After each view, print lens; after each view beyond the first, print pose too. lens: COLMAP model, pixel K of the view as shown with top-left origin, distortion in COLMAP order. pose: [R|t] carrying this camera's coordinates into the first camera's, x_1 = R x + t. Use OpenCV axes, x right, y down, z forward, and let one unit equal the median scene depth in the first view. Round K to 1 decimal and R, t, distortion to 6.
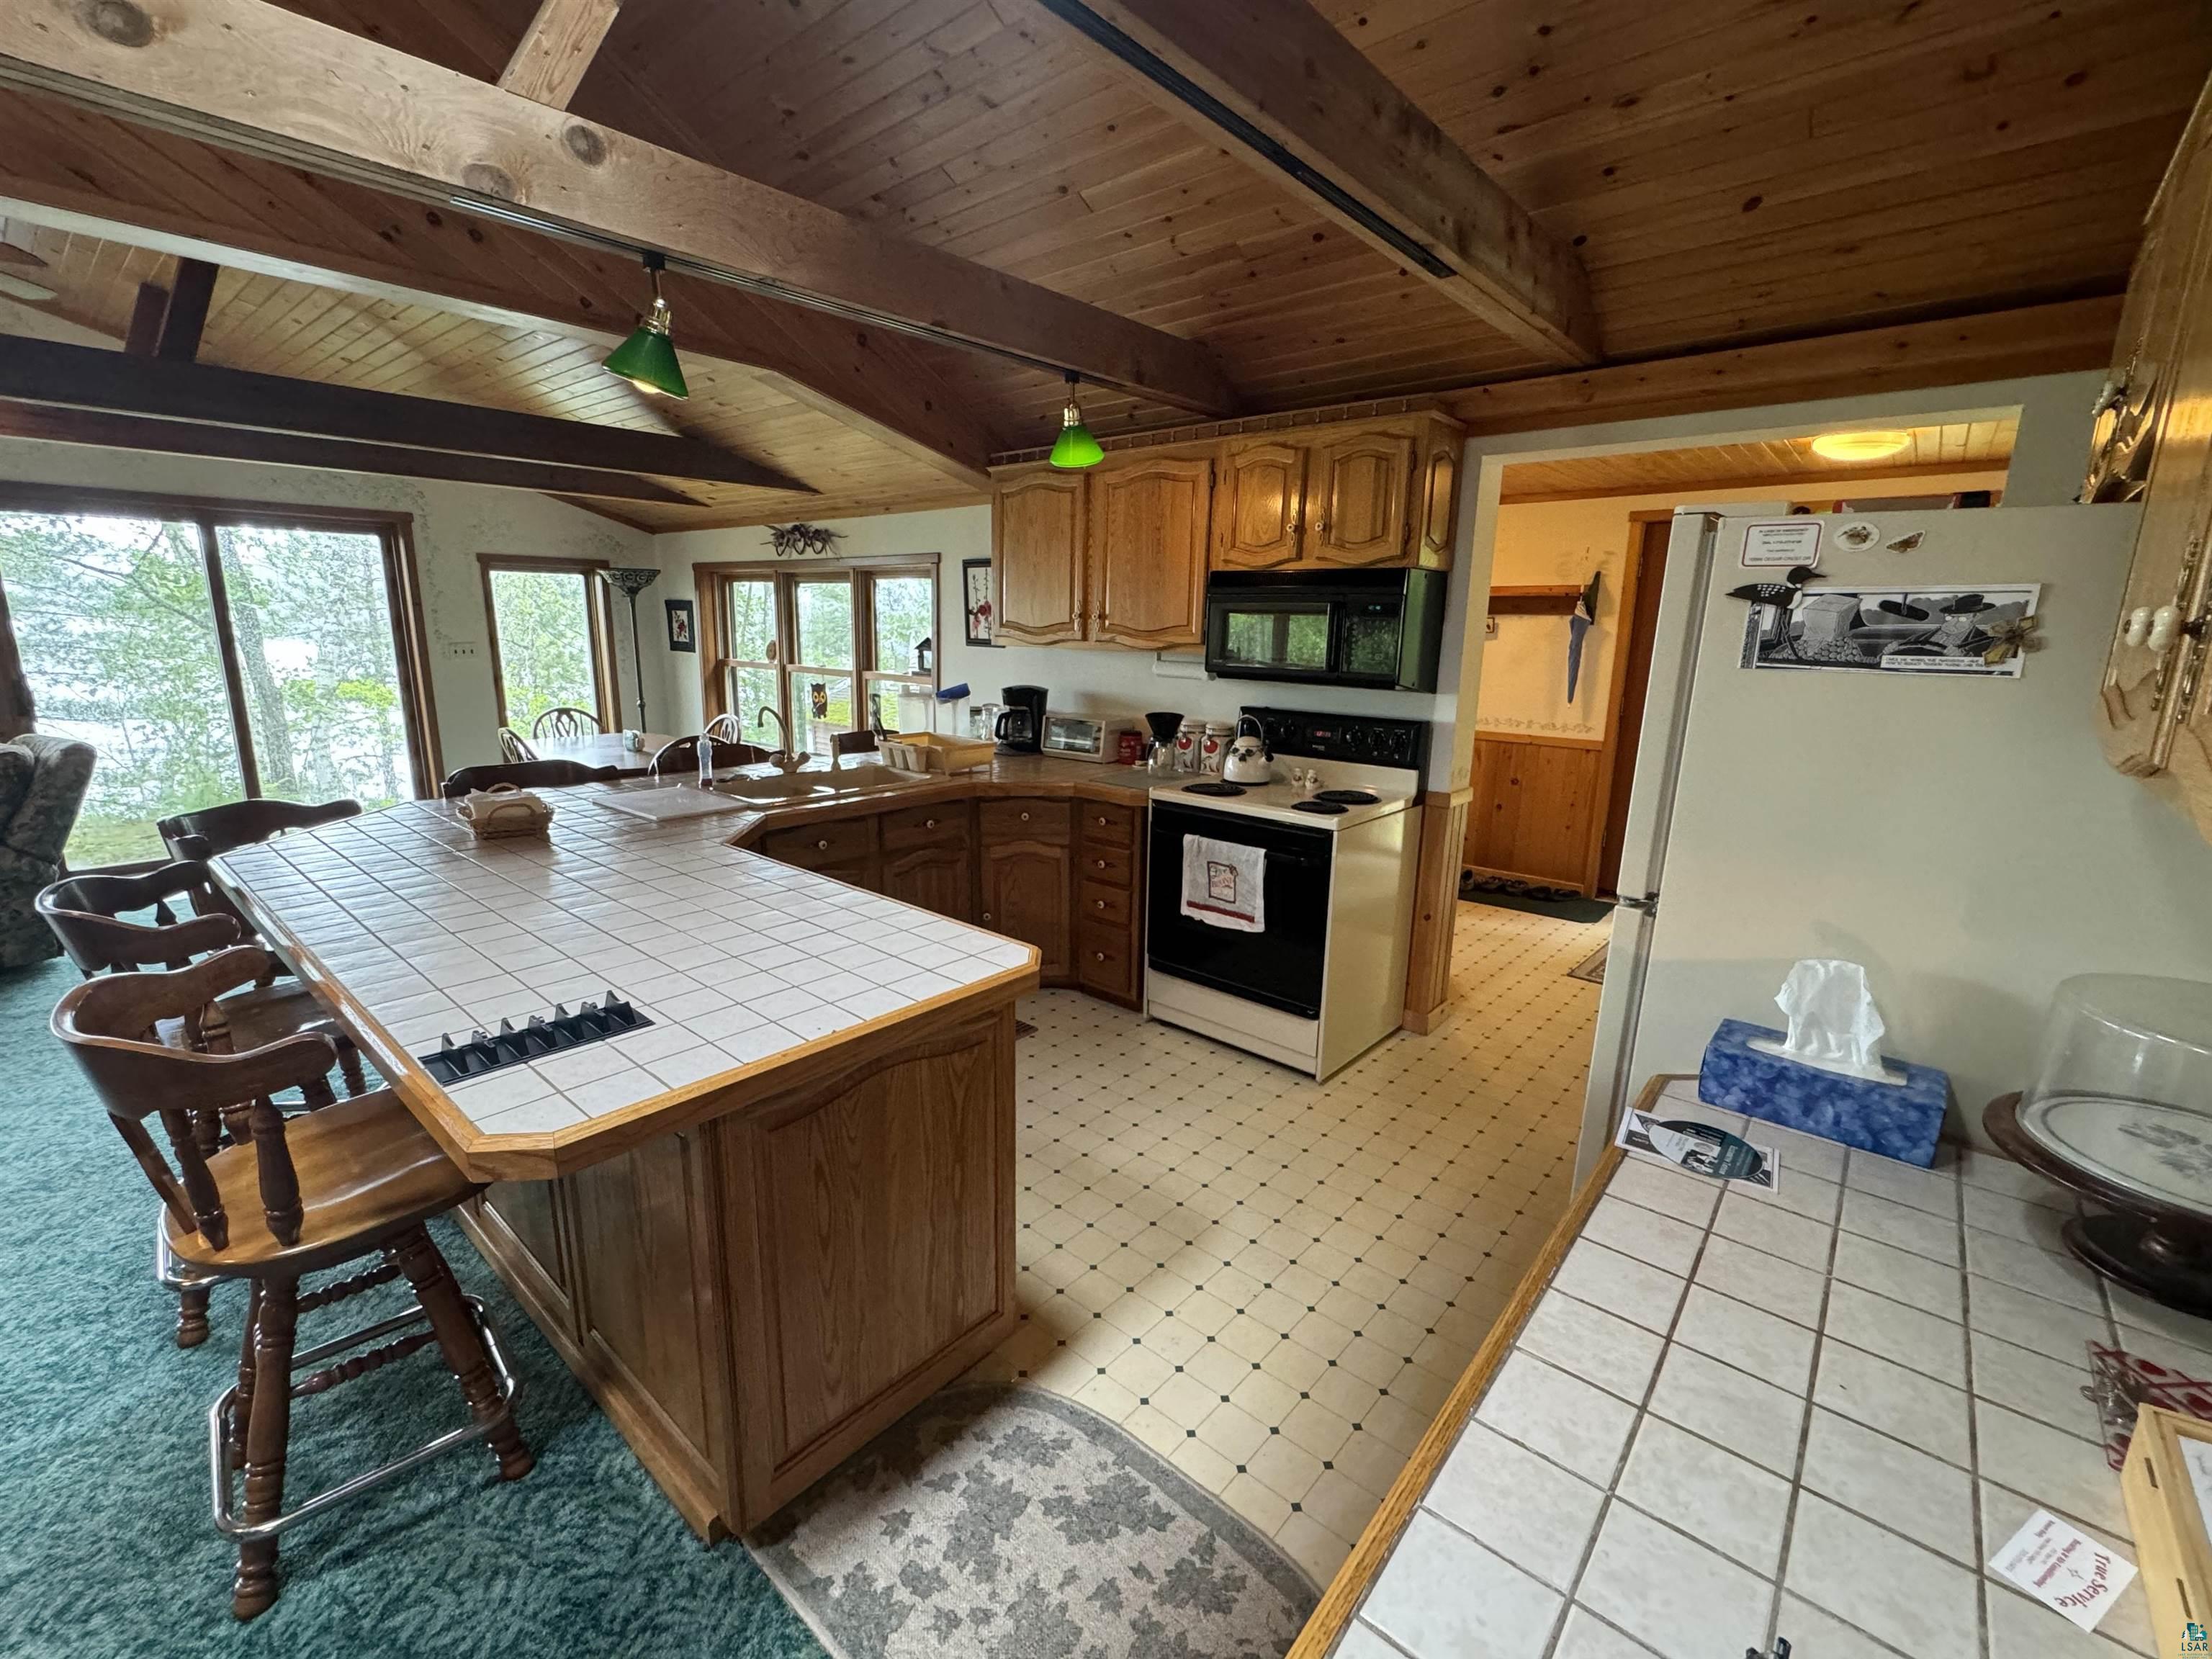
lens RADIAL K [[951.6, 0, 1105.9], [0, 951.6, 829.8], [0, 0, 1]] dist [-0.003068, 0.000646]
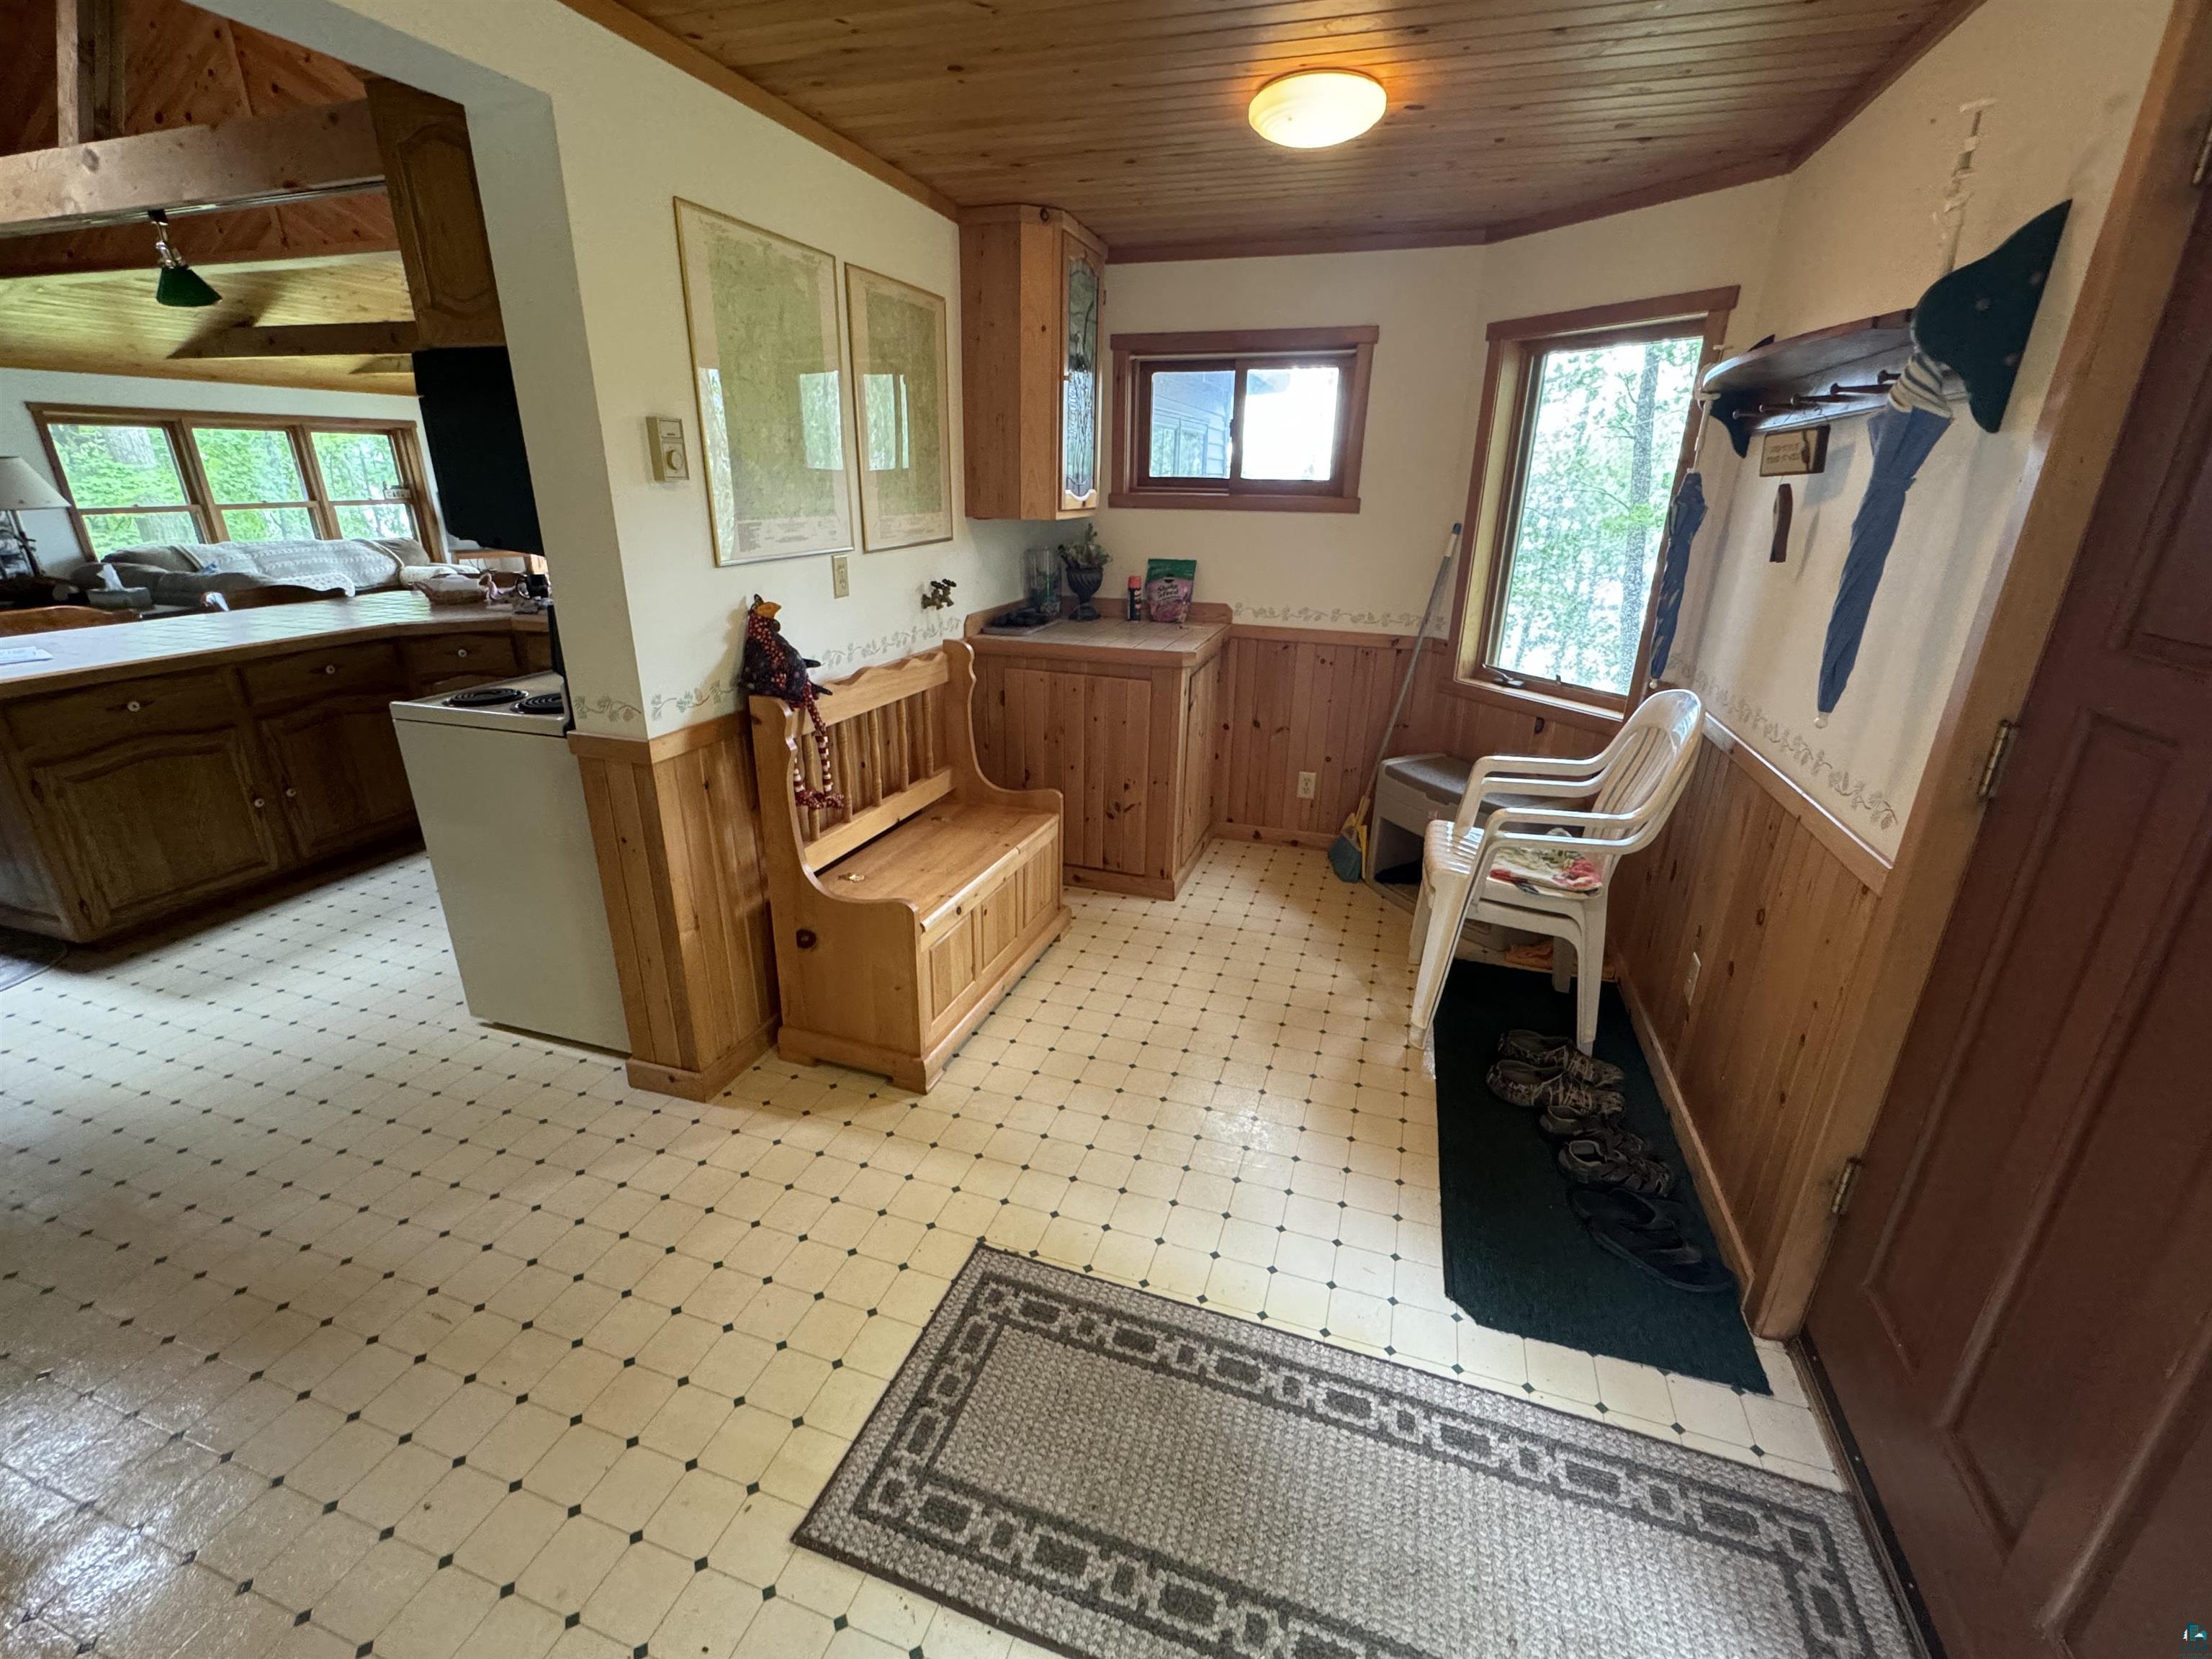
lens RADIAL K [[951.6, 0, 1103.2], [0, 951.6, 826.3], [0, 0, 1]] dist [-0.003068, 0.000646]
pose [[0.391325, 0.305951, -0.867905, 0.921585], [-0.198241, 0.948999, 0.245154, -0.174454], [0.898647, 0.076119, 0.432019, 0.924240]]
